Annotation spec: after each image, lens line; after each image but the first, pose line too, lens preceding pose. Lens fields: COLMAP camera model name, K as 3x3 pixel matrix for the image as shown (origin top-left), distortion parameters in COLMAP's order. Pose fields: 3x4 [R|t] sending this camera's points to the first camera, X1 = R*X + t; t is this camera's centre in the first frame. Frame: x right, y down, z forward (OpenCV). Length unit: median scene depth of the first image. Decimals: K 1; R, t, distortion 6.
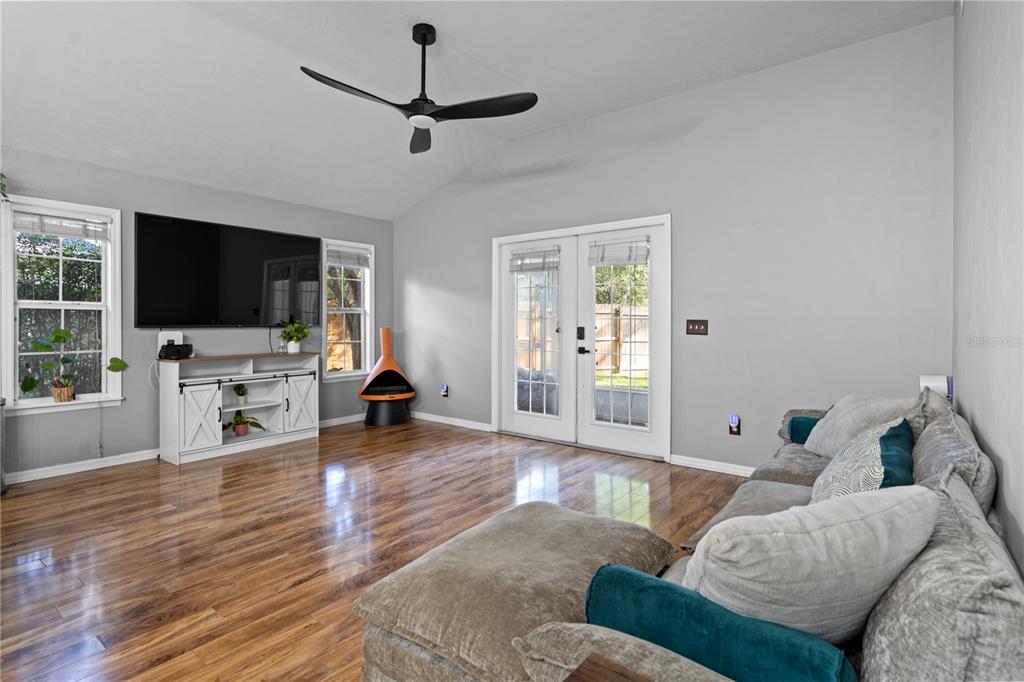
lens RADIAL K [[509.1, 0, 499.4], [0, 509.1, 325.1], [0, 0, 1]] dist [0.002787, 0.000059]
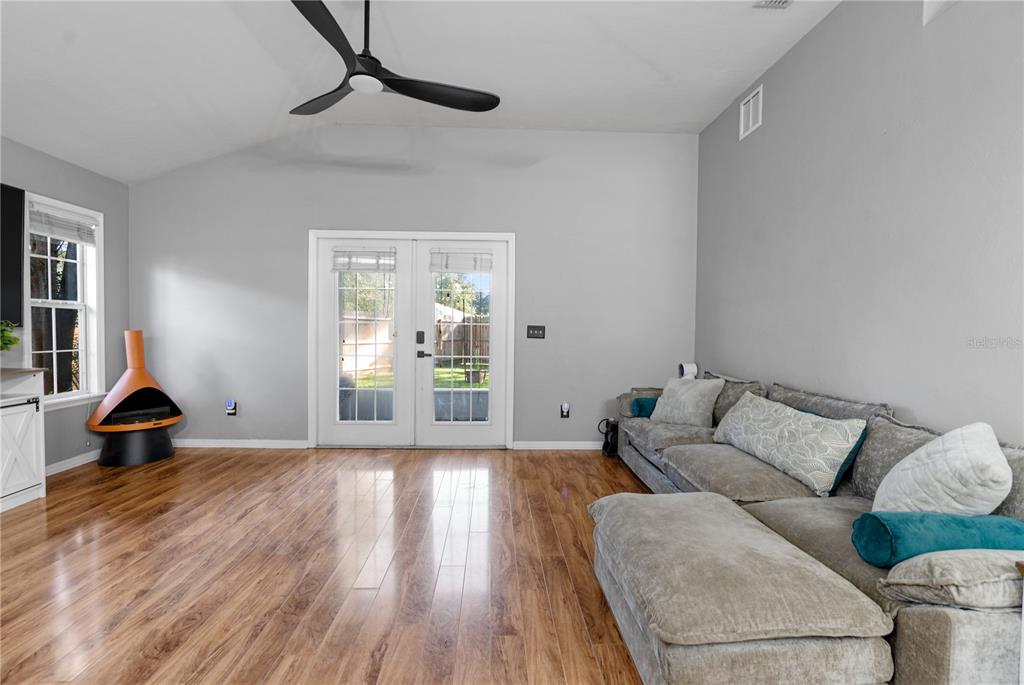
lens RADIAL K [[469.9, 0, 510.2], [0, 469.9, 340.9], [0, 0, 1]] dist [-0.000624, -0.000405]
pose [[0.759493, -0.009439, 0.650447, -0.293774], [-0.008947, 0.999649, 0.024953, -0.001788], [-0.650454, -0.024771, 0.759142, 0.160500]]
